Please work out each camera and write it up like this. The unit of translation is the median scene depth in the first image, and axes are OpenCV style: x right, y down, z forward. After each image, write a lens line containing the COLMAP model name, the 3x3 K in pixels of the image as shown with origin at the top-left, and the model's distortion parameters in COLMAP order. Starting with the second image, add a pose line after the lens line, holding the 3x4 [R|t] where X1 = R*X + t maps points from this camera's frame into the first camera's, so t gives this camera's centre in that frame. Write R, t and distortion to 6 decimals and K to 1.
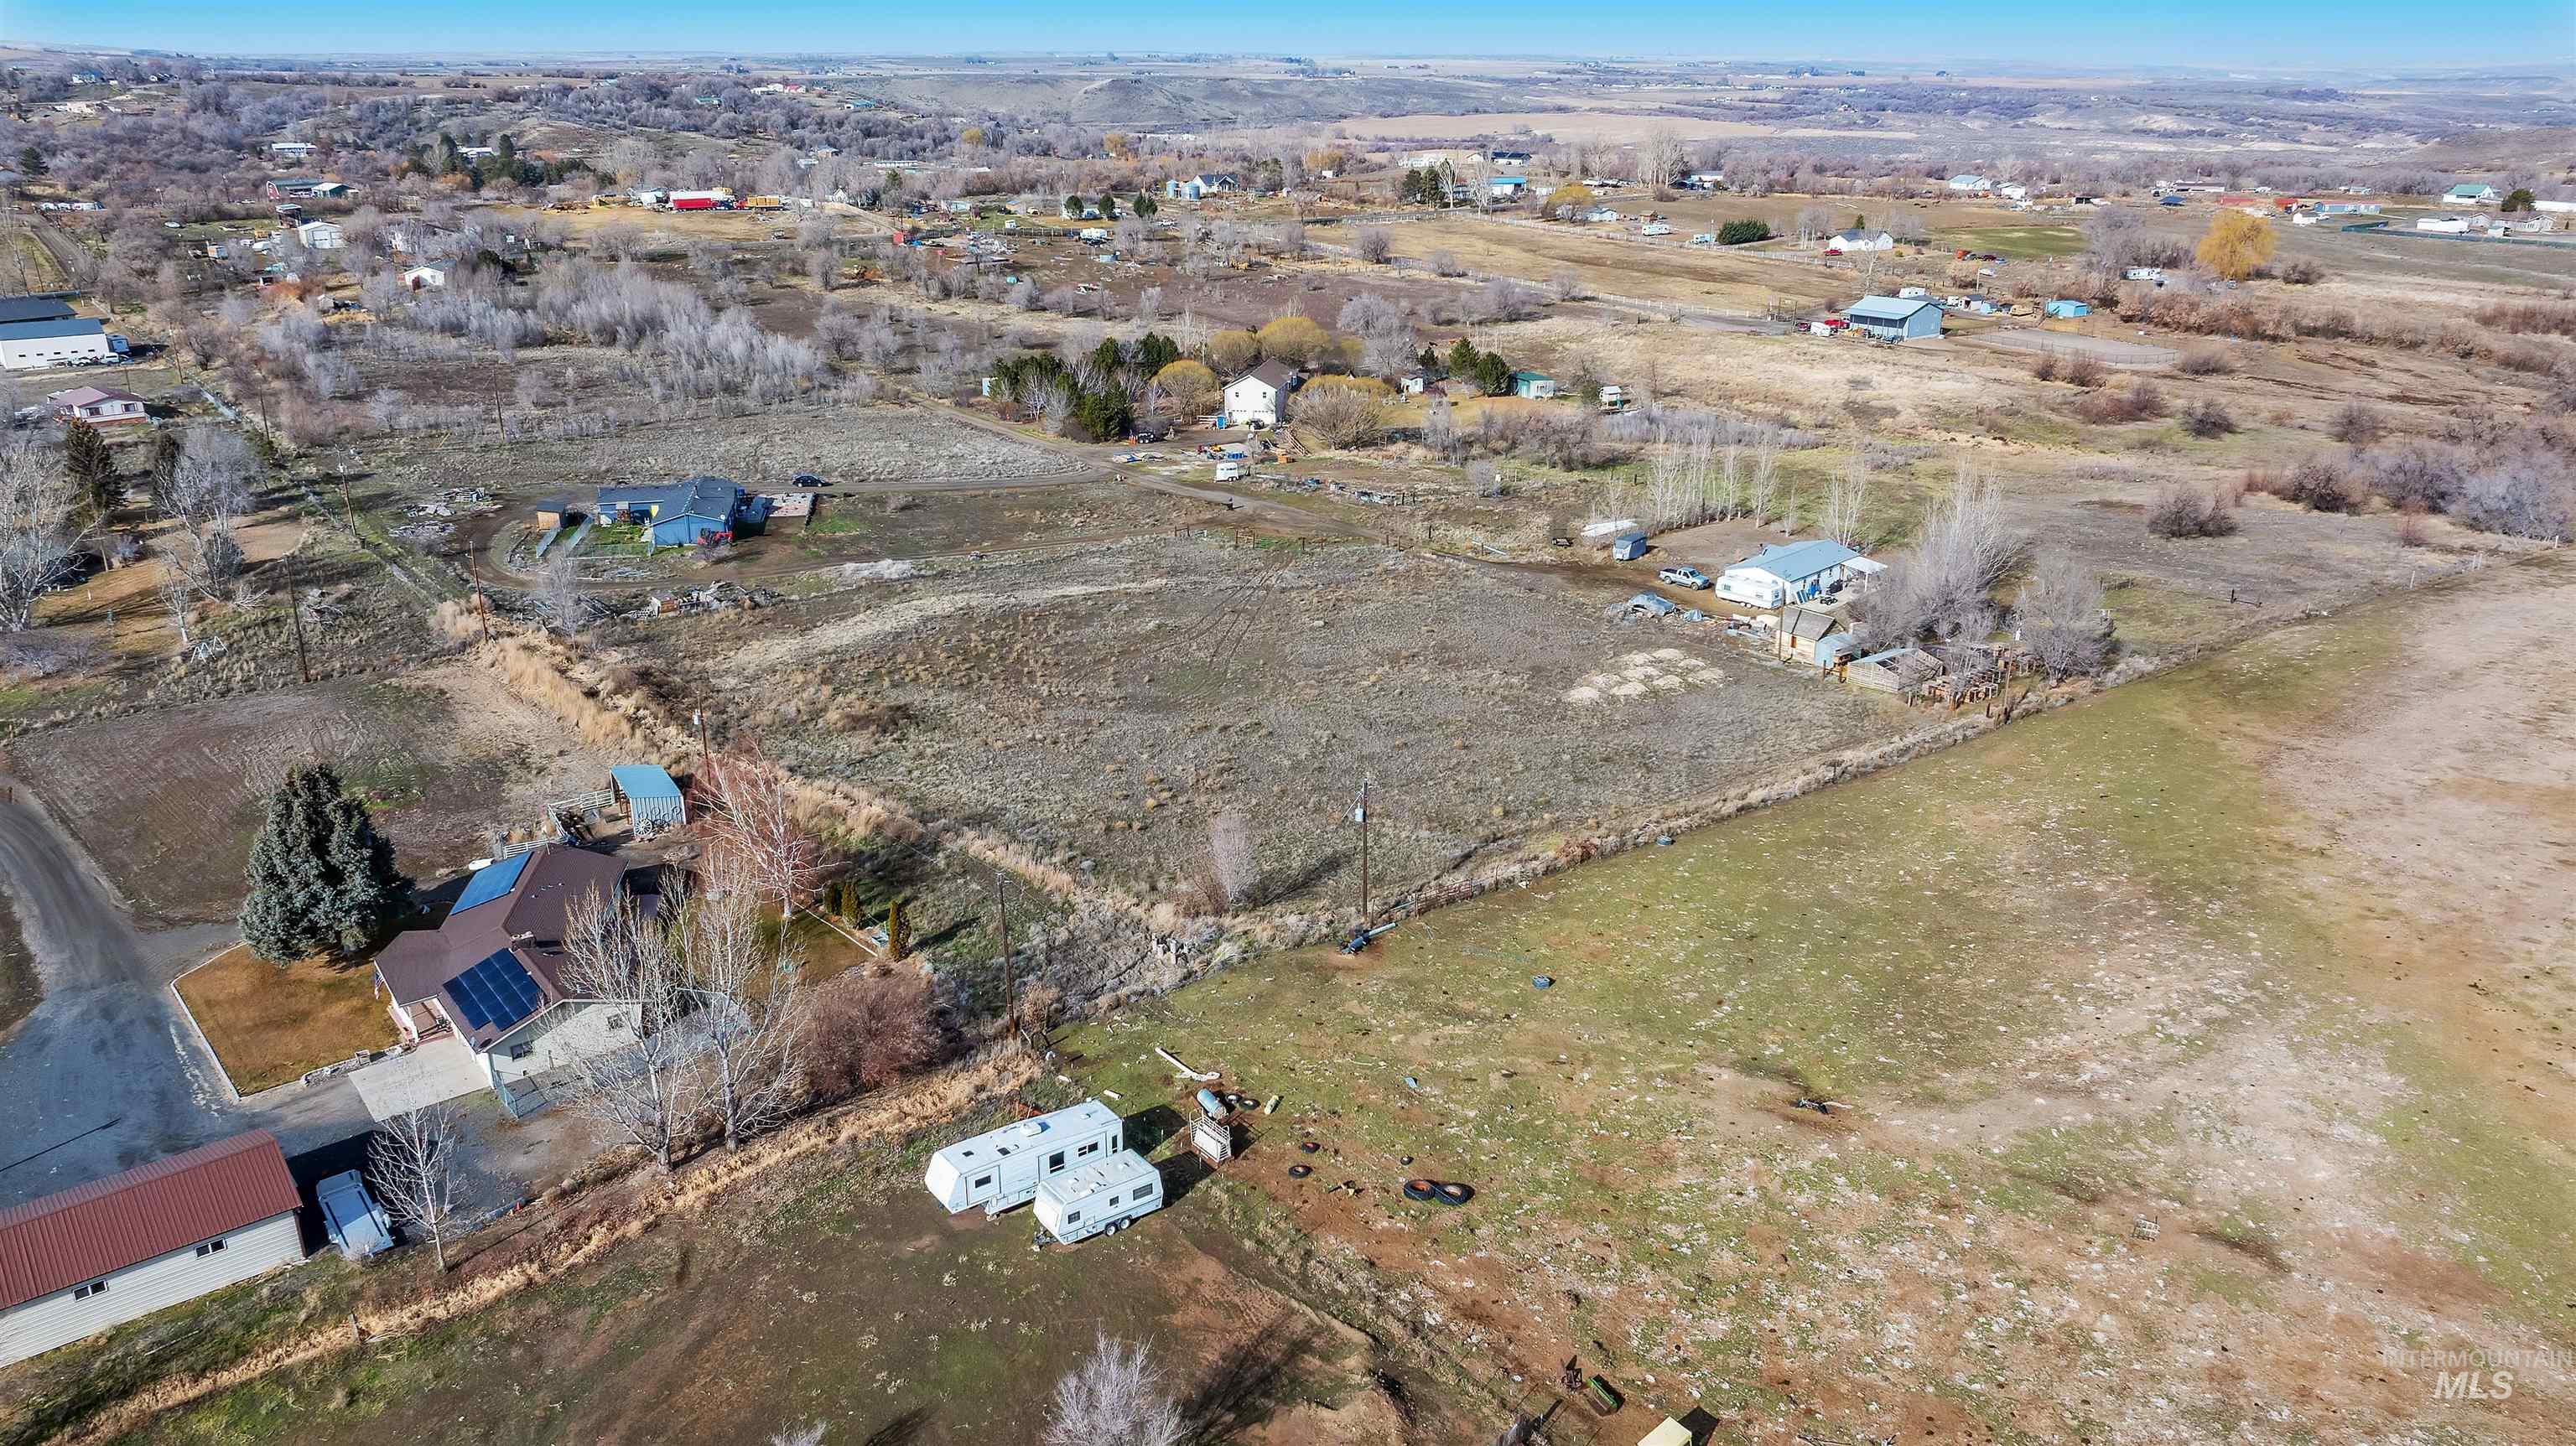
lens RADIAL K [[1880.6, 0, 1296.4], [0, 1880.6, 619.5], [0, 0, 1]] dist [-0.053322, 0.064494]
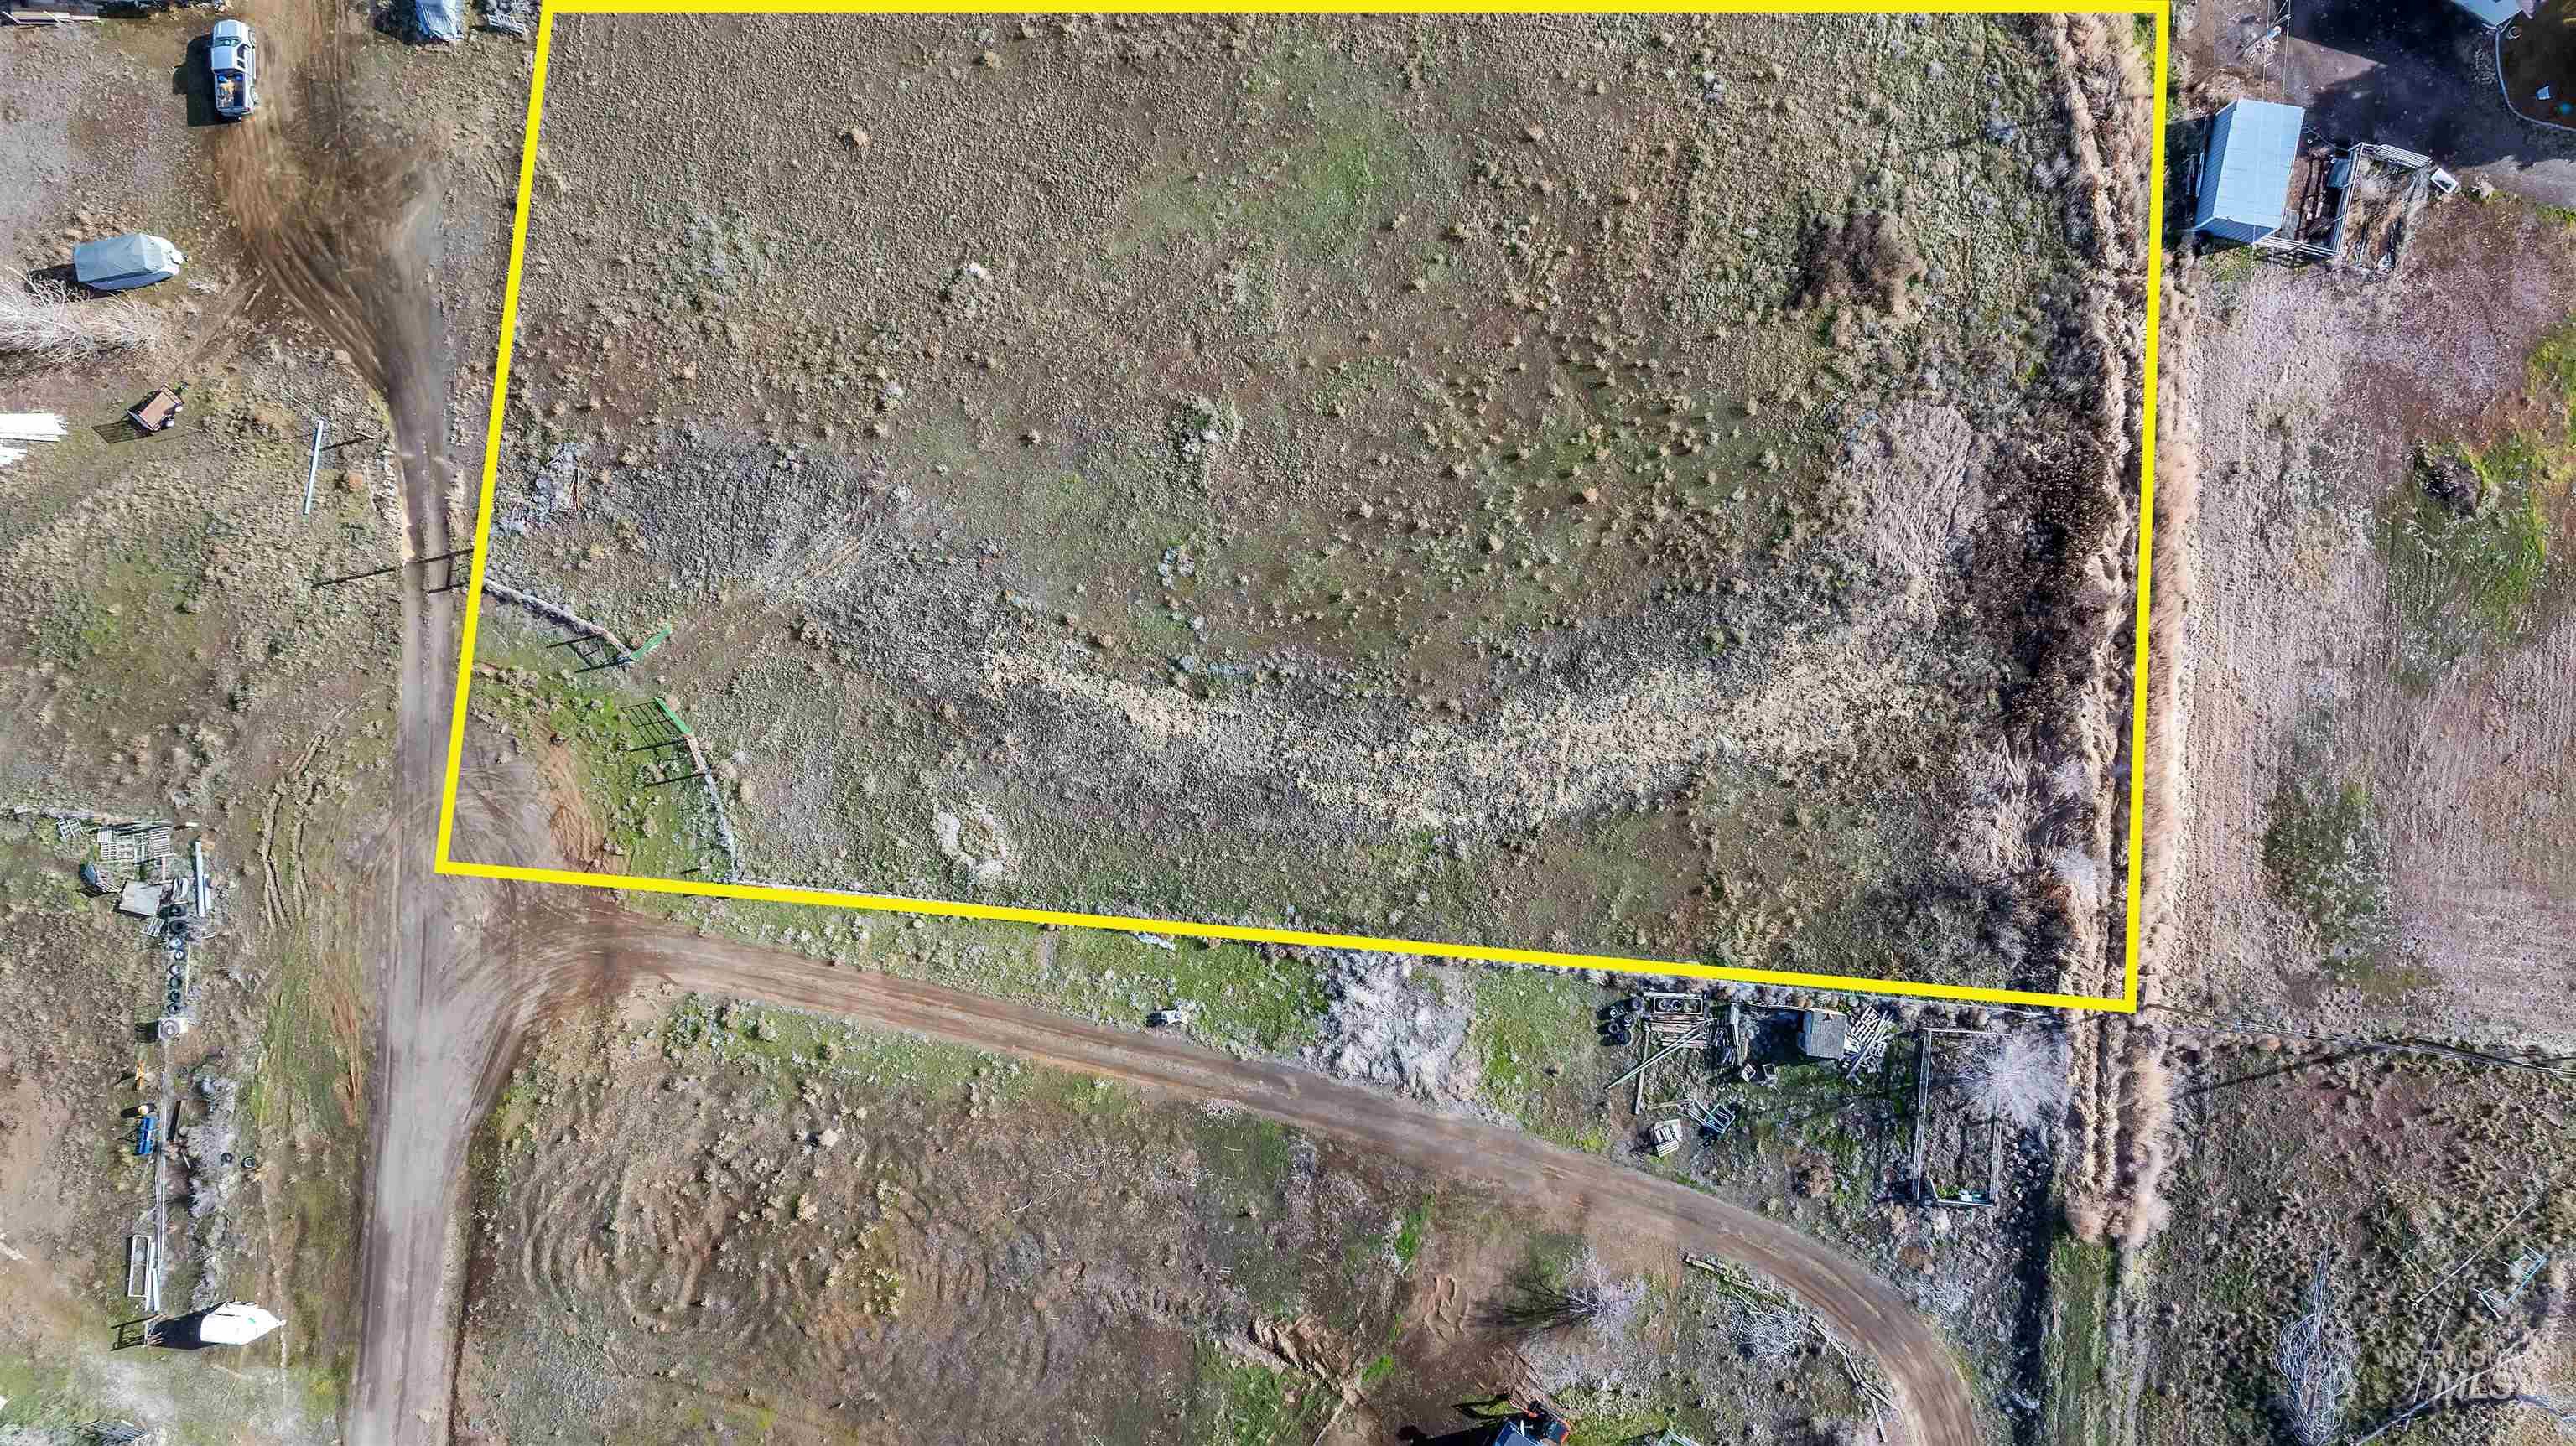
lens RADIAL K [[1803.7, 0, 1278.3], [0, 1803.7, 728.4], [0, 0, 1]] dist [-0.047437, 0.054156]
pose [[-0.724906, -0.688023, 0.033703, -0.160417], [0.192928, -0.155815, 0.968762, -0.504864], [-0.661279, 0.708764, 0.245691, 0.839273]]
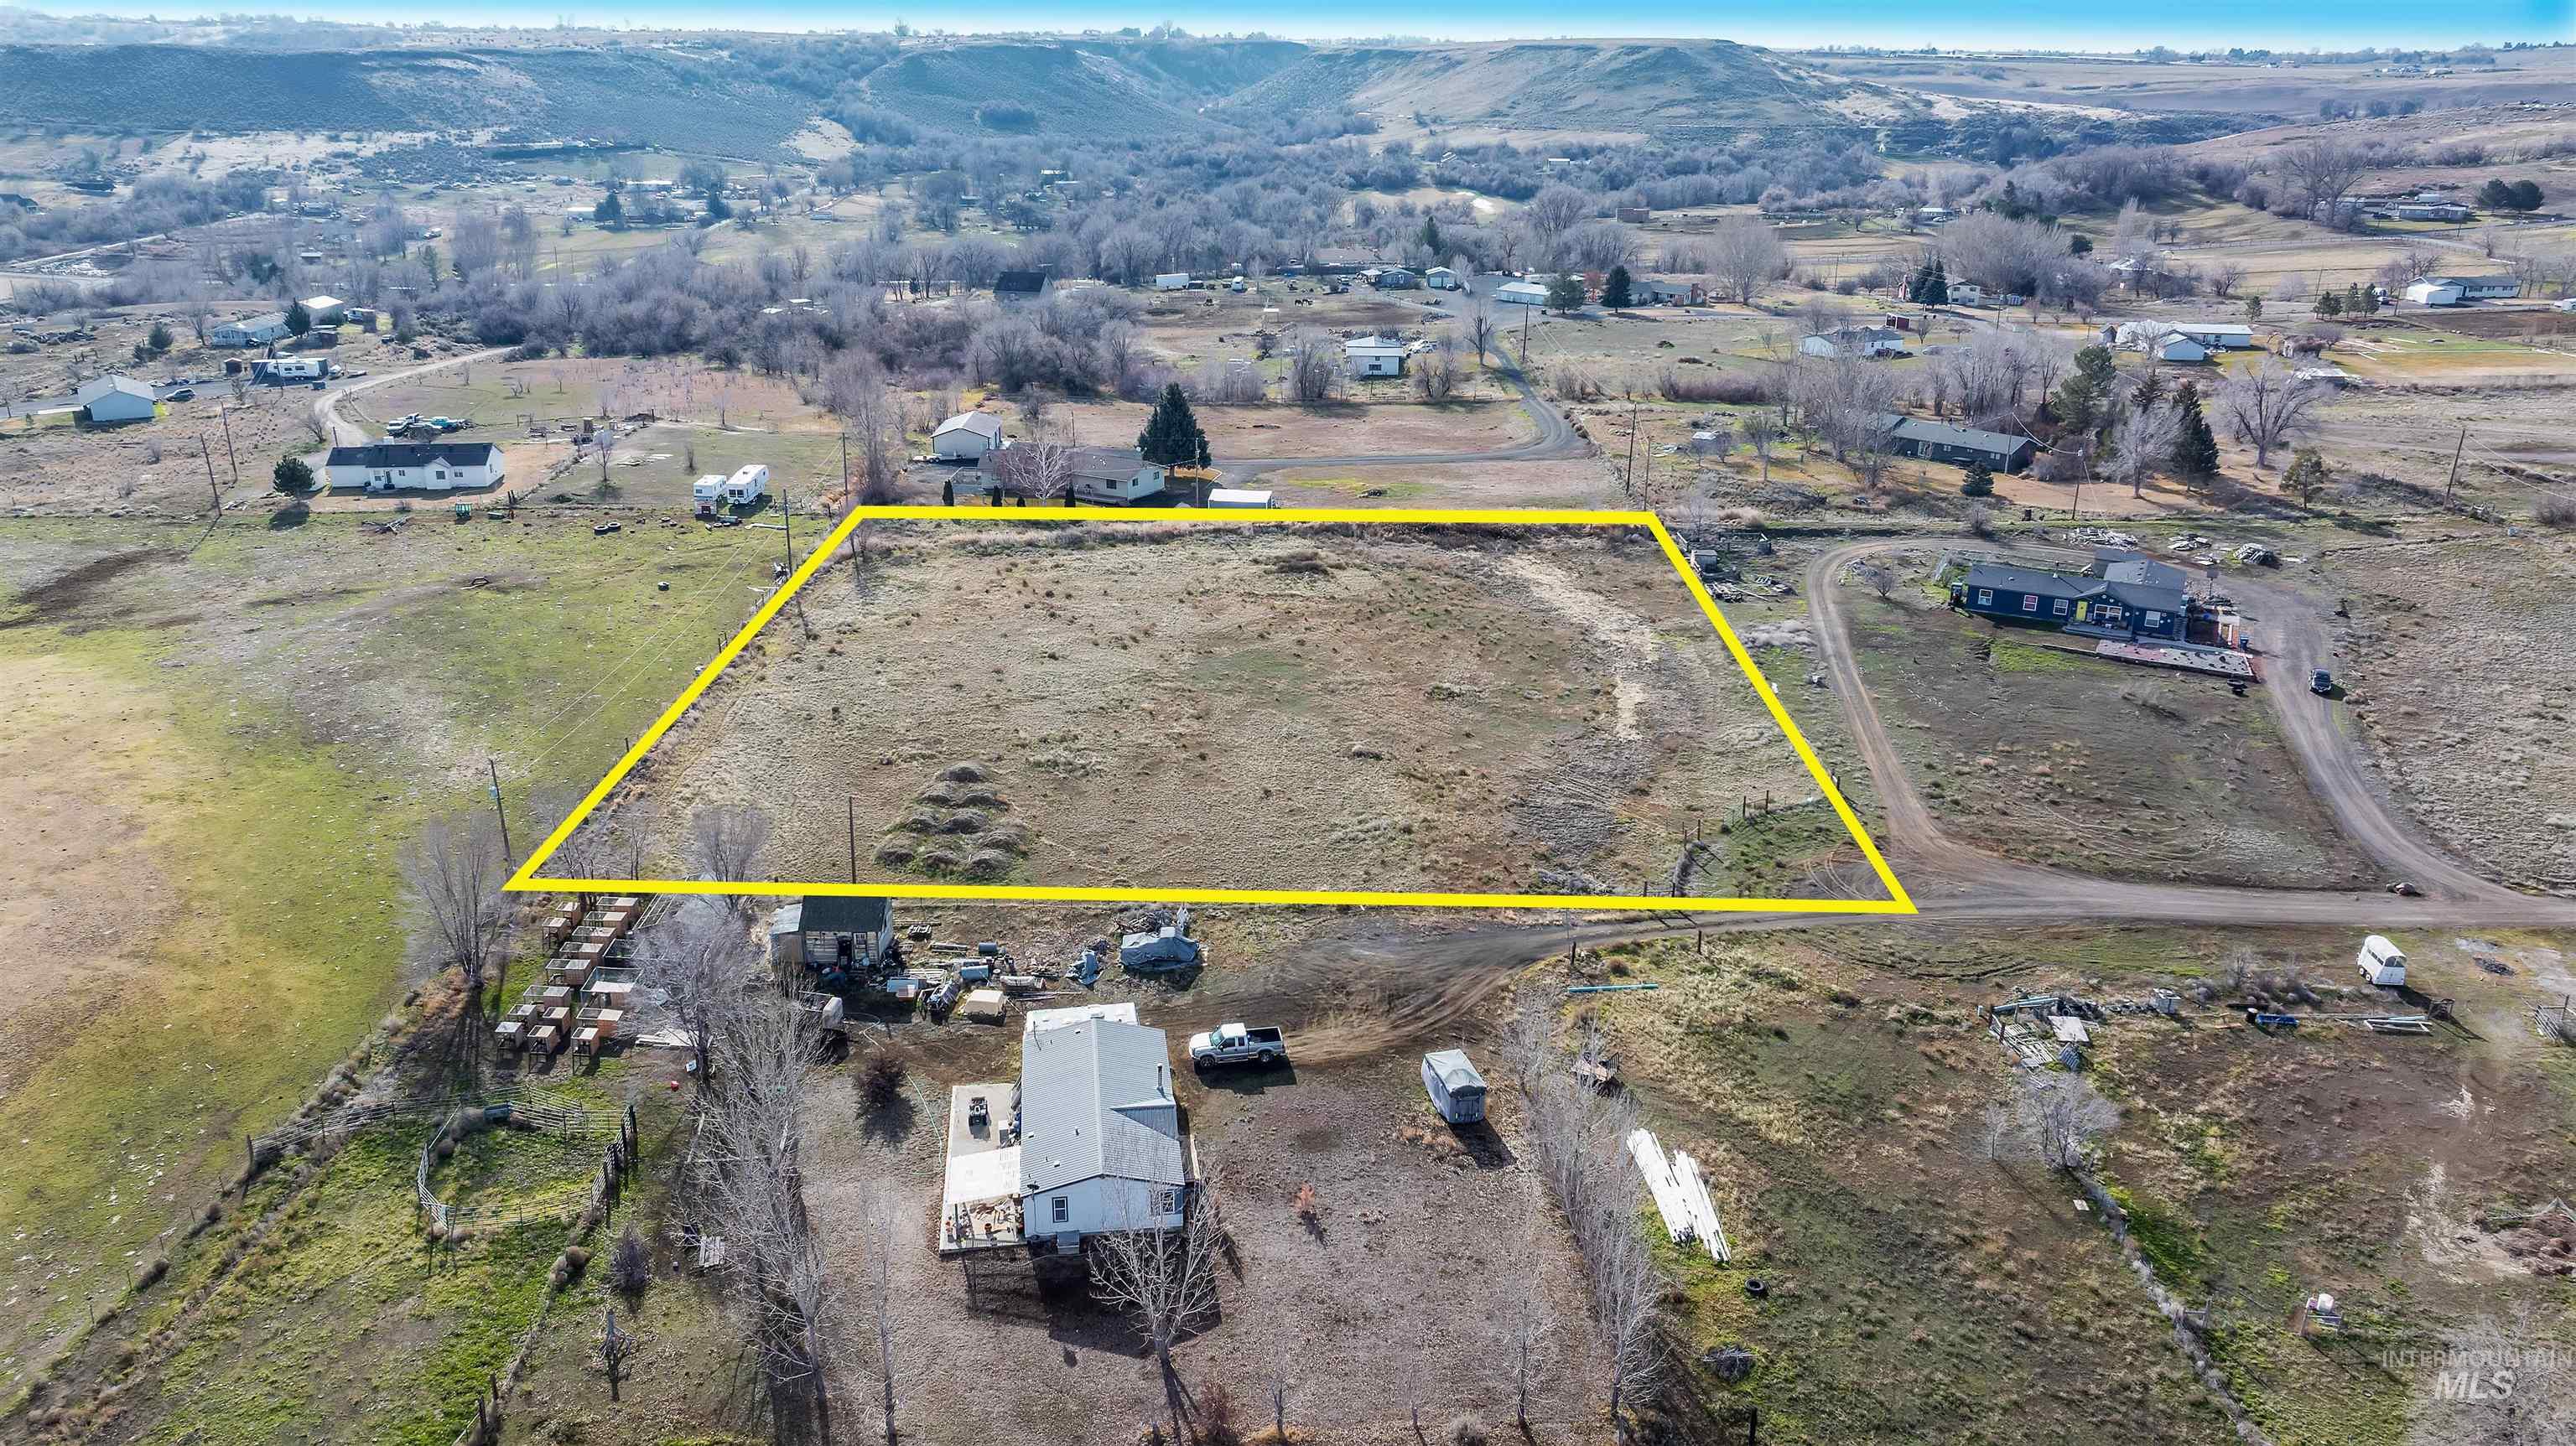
lens RADIAL K [[1803.7, 0, 1278.3], [0, 1803.7, 728.4], [0, 0, 1]] dist [-0.047437, 0.054156]
pose [[-0.626984, 0.270422, -0.730591, 0.566037], [-0.226269, 0.834175, 0.502945, -0.366769], [0.745448, 0.480649, -0.461826, 1.241569]]
